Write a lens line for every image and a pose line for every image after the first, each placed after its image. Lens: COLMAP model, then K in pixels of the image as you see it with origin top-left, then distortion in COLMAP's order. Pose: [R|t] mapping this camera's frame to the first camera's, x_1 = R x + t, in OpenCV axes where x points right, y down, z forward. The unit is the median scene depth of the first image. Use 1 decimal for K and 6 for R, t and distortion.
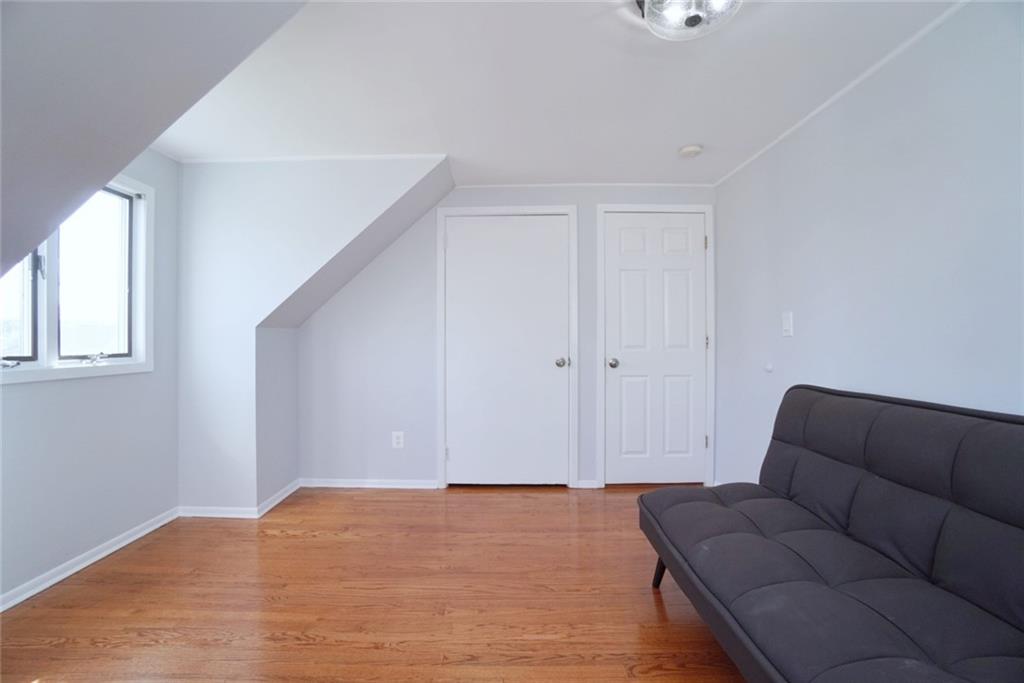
lens RADIAL K [[454.4, 0, 504.0], [0, 454.4, 340.1], [0, 0, 1]] dist [-0.056047, 0.018577]
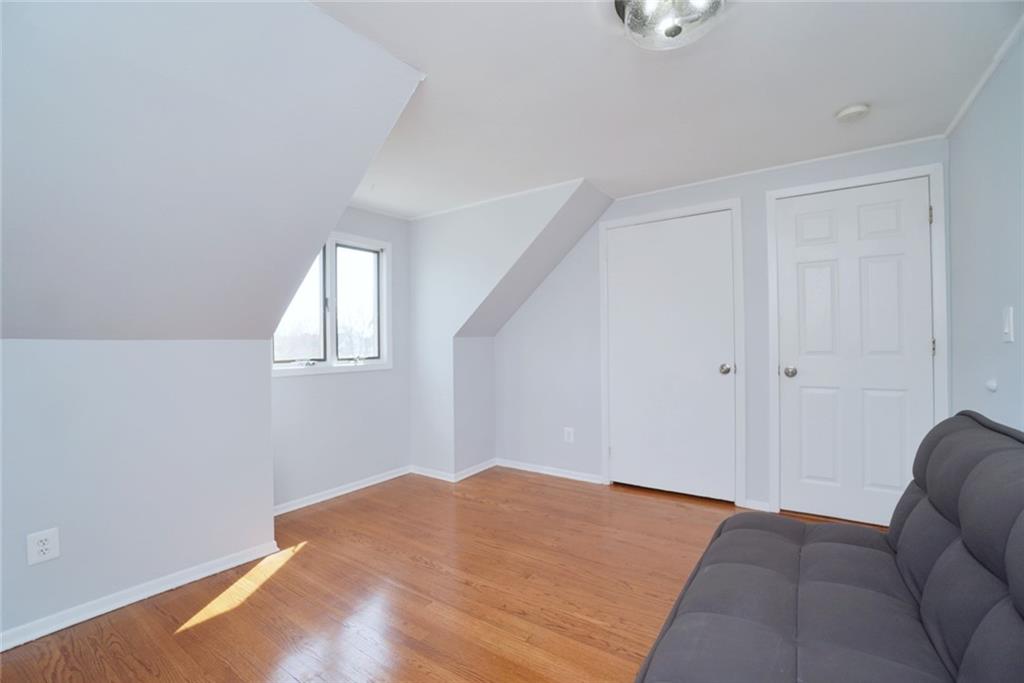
lens RADIAL K [[454.4, 0, 502.7], [0, 454.4, 342.6], [0, 0, 1]] dist [-0.056047, 0.018577]
pose [[0.821285, -0.007235, -0.570472, 0.366995], [0.010691, 0.999939, 0.002709, -0.017276], [0.570417, -0.008323, 0.821313, -0.018122]]
